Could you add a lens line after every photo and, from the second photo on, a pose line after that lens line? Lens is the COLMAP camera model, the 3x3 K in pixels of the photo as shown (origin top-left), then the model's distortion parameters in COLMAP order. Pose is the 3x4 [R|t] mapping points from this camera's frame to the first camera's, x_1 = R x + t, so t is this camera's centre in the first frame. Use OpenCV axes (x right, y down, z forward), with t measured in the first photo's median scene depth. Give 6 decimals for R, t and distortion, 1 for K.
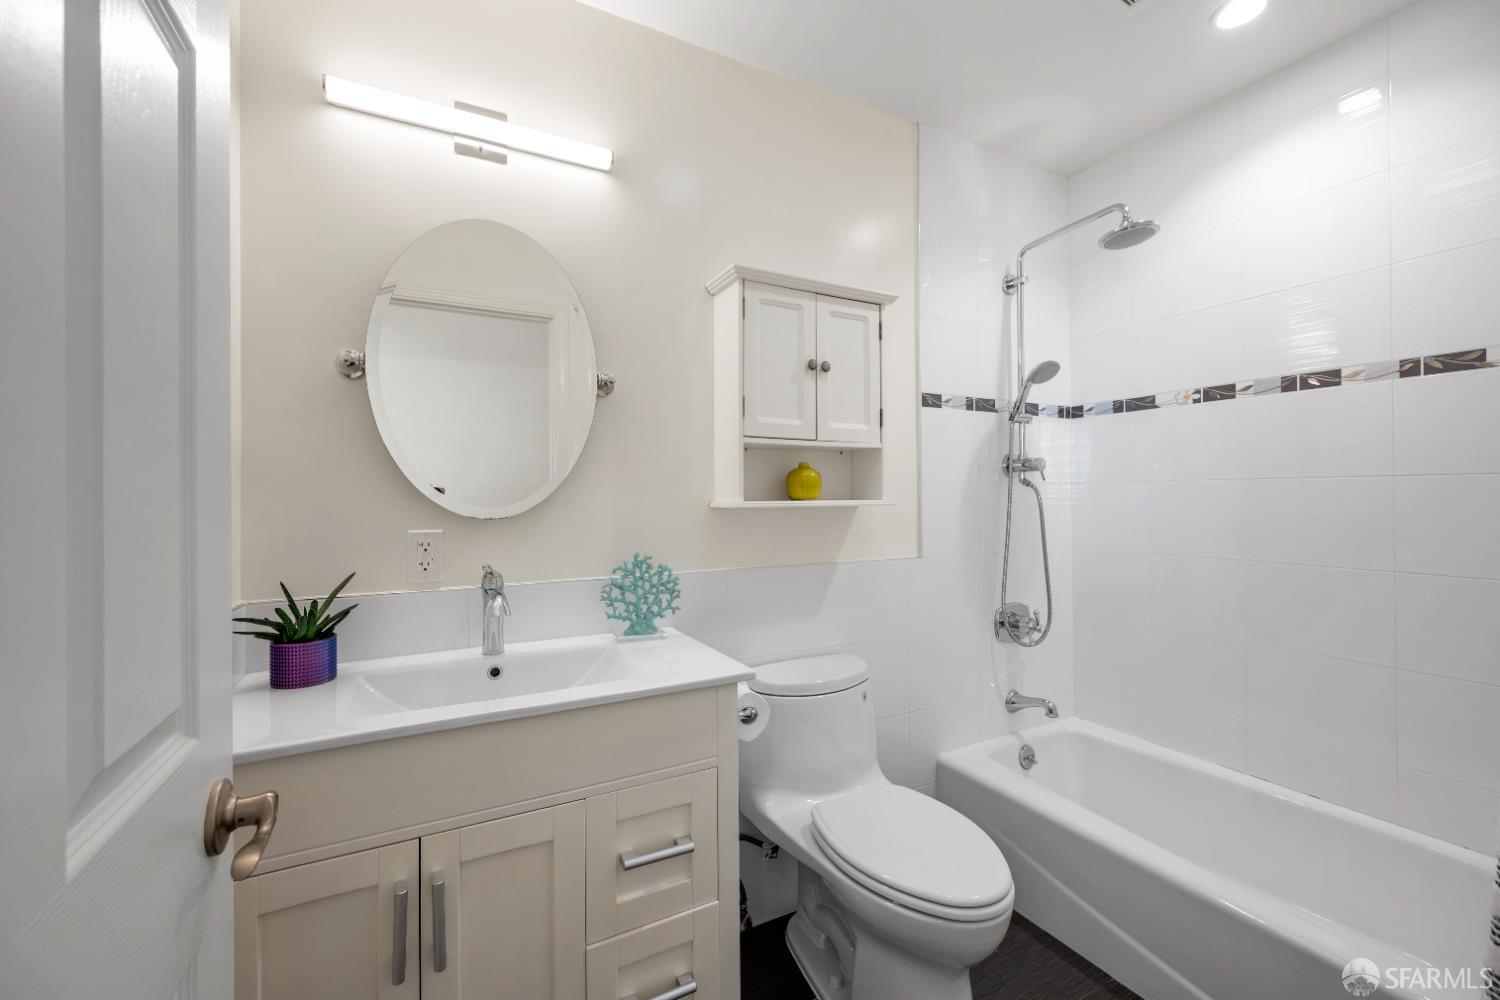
lens RADIAL K [[600.7, 0, 742.9], [0, 600.7, 486.2], [0, 0, 1]] dist [-0.001625, -0.000186]
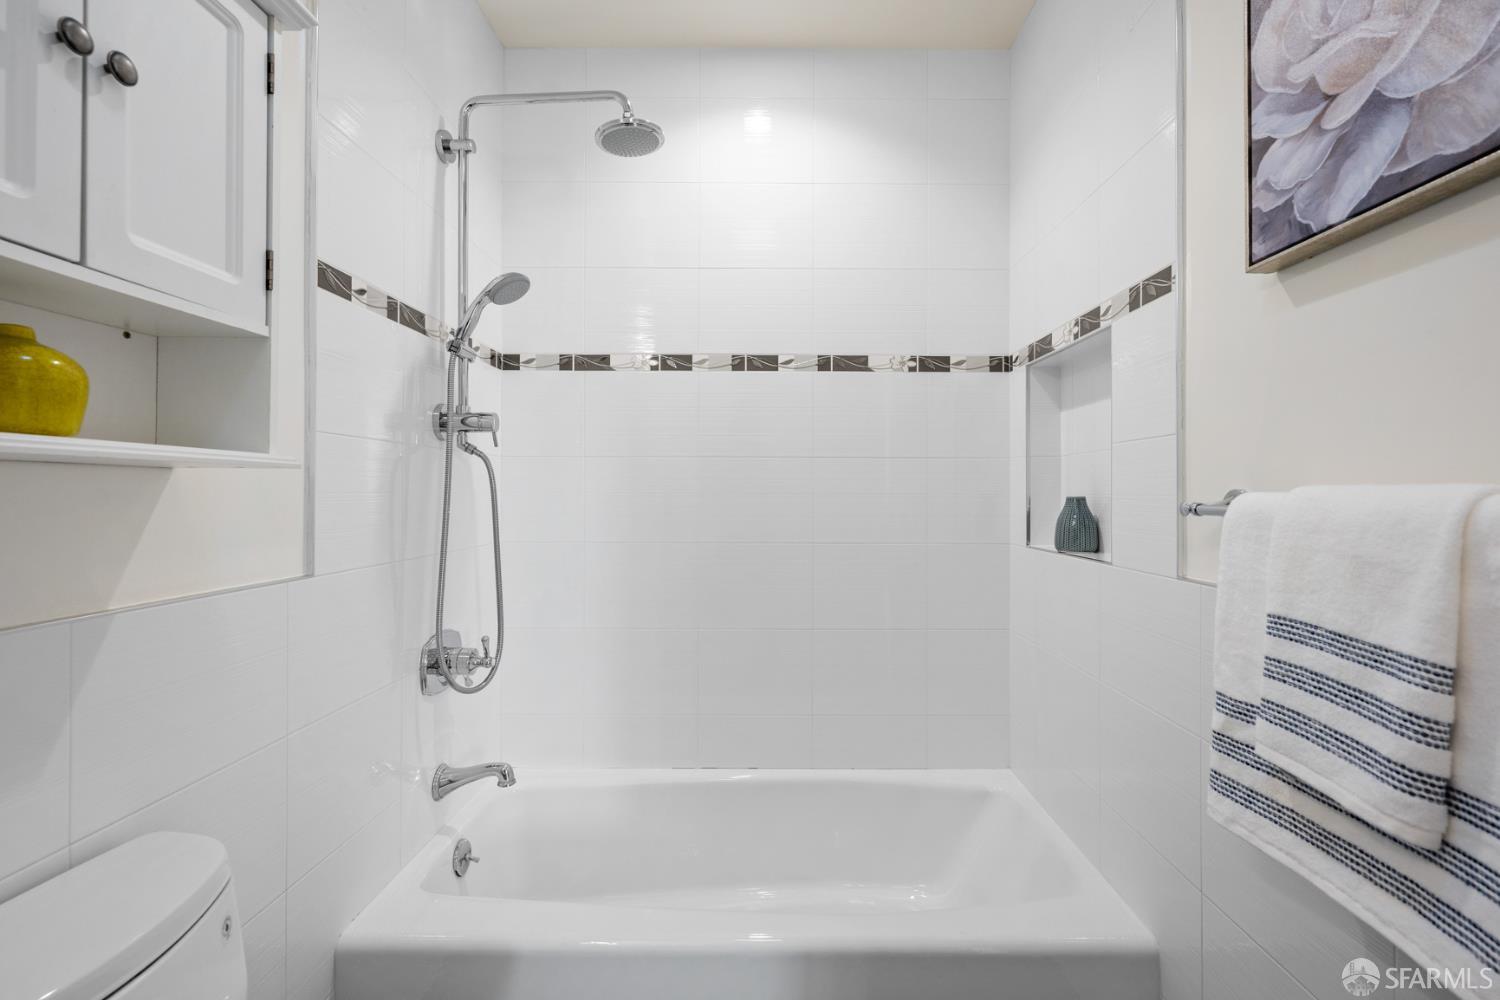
lens RADIAL K [[659.8, 0, 790.9], [0, 659.8, 485.6], [0, 0, 1]] dist [0.002906, 0.000855]
pose [[0.457266, 0.015252, 0.889199, -0.021680], [-0.022994, 0.999721, -0.005323, 0.033365], [-0.889033, -0.018012, 0.457489, 0.360819]]
